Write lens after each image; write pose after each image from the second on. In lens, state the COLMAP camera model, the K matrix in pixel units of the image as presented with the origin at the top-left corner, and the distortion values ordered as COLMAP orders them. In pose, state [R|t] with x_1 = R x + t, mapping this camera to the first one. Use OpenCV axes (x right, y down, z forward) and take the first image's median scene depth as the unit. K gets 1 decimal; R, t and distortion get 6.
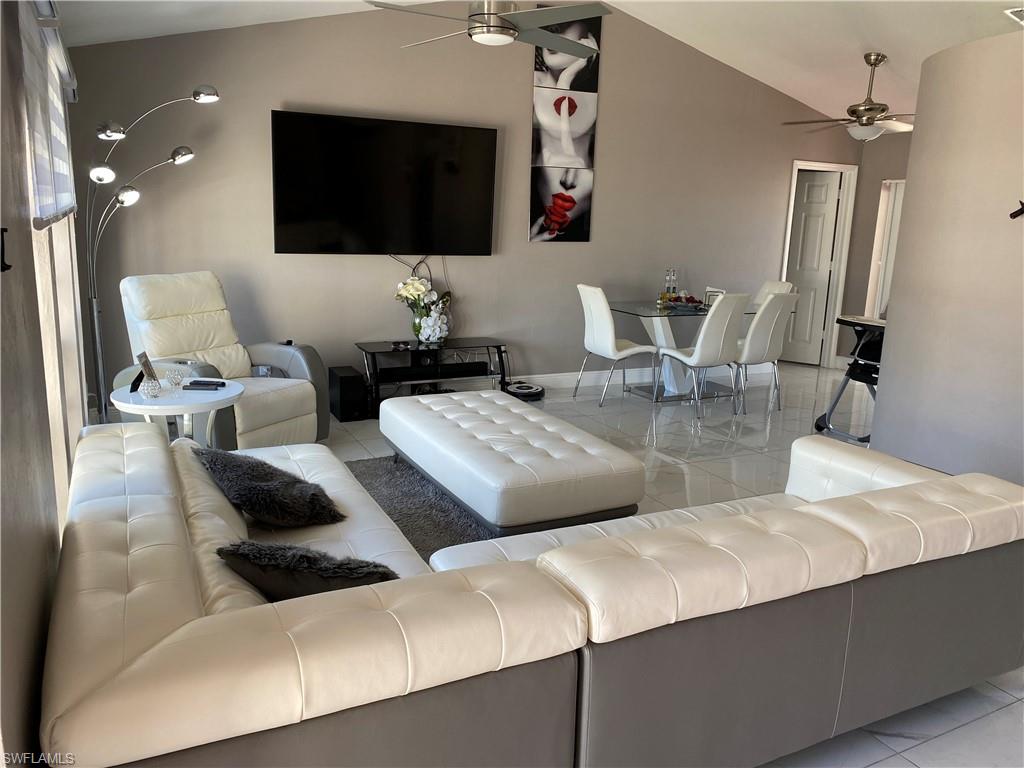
lens RADIAL K [[783.0, 0, 502.0], [0, 783.0, 389.8], [0, 0, 1]] dist [0.050037, -0.047009]
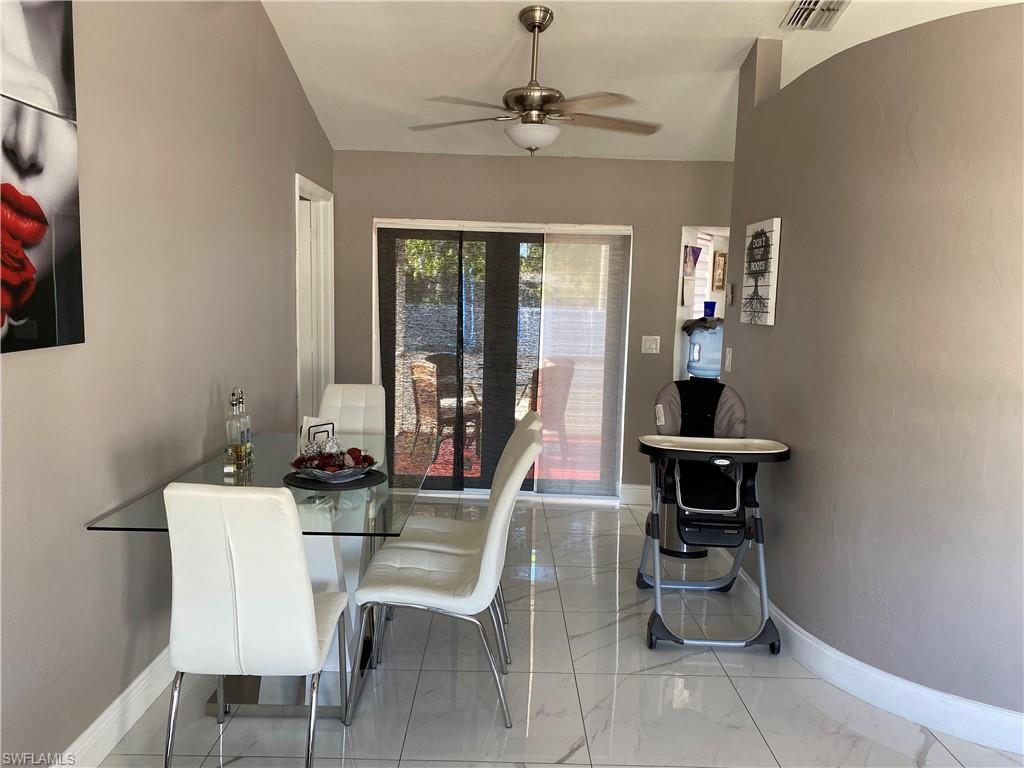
lens RADIAL K [[783.0, 0, 508.0], [0, 783.0, 384.8], [0, 0, 1]] dist [0.050037, -0.047009]
pose [[0.453331, -0.128116, 0.882087, -0.108625], [0.183620, 0.981813, 0.048233, -0.164022], [-0.872224, 0.140103, 0.468611, 0.736133]]
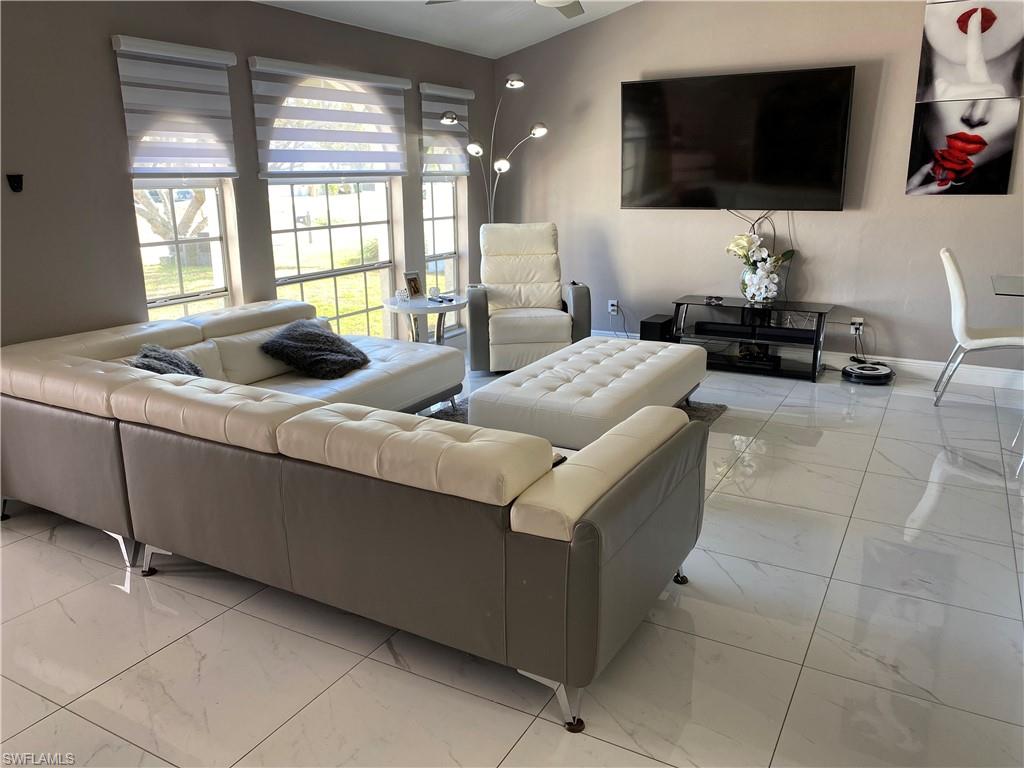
lens RADIAL K [[783.0, 0, 510.3], [0, 783.0, 380.0], [0, 0, 1]] dist [0.050037, -0.047009]
pose [[0.560639, 0.177392, -0.808836, 0.523287], [-0.157532, 0.981794, 0.106133, -0.020062], [0.812938, 0.067915, 0.578377, 0.191934]]
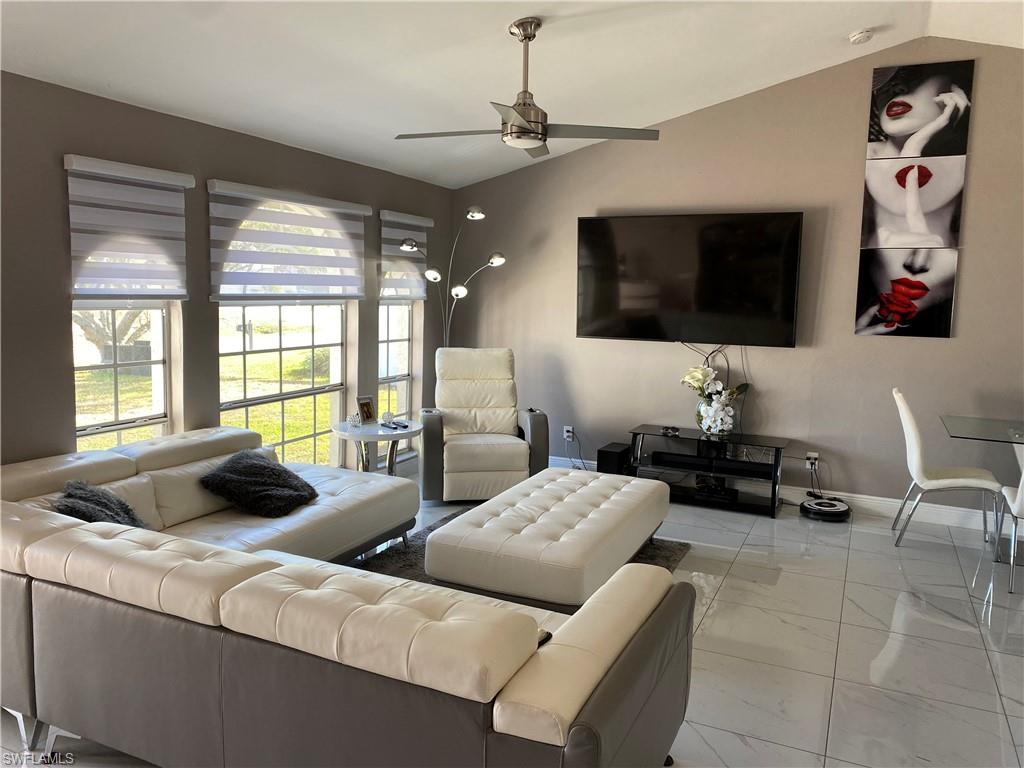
lens RADIAL K [[783.0, 0, 509.8], [0, 783.0, 381.8], [0, 0, 1]] dist [0.050037, -0.047009]
pose [[0.619033, 0.078170, -0.781465, 0.486841], [-0.179113, 0.982863, -0.043567, -0.035042], [0.764668, 0.166940, 0.622426, 0.192642]]
